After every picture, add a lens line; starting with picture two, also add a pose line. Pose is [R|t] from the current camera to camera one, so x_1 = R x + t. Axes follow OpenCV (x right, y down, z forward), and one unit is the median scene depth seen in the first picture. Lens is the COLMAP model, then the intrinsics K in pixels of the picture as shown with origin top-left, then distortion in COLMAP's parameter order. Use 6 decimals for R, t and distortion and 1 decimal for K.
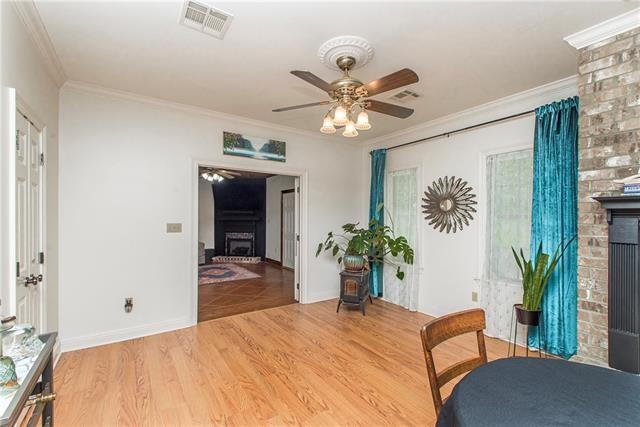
lens RADIAL K [[273.4, 0, 326.1], [0, 273.4, 218.3], [0, 0, 1]] dist [0.011519, -0.004982]
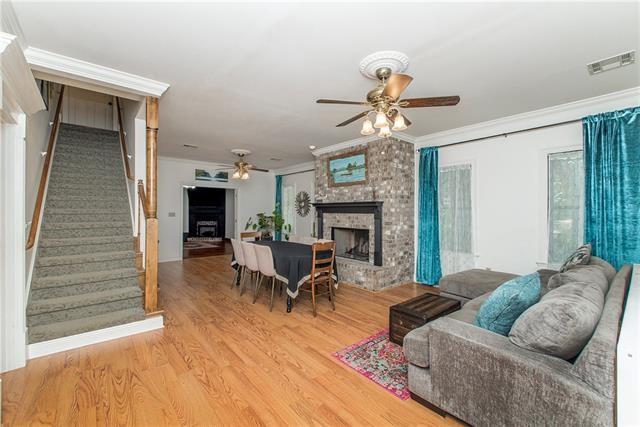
lens RADIAL K [[273.4, 0, 333.6], [0, 273.4, 209.6], [0, 0, 1]] dist [0.011519, -0.004982]
pose [[0.994226, 0.001633, 0.107292, 0.451960], [-0.000115, 0.999900, -0.014154, 0.024360], [-0.107304, 0.014060, 0.994127, -1.197220]]
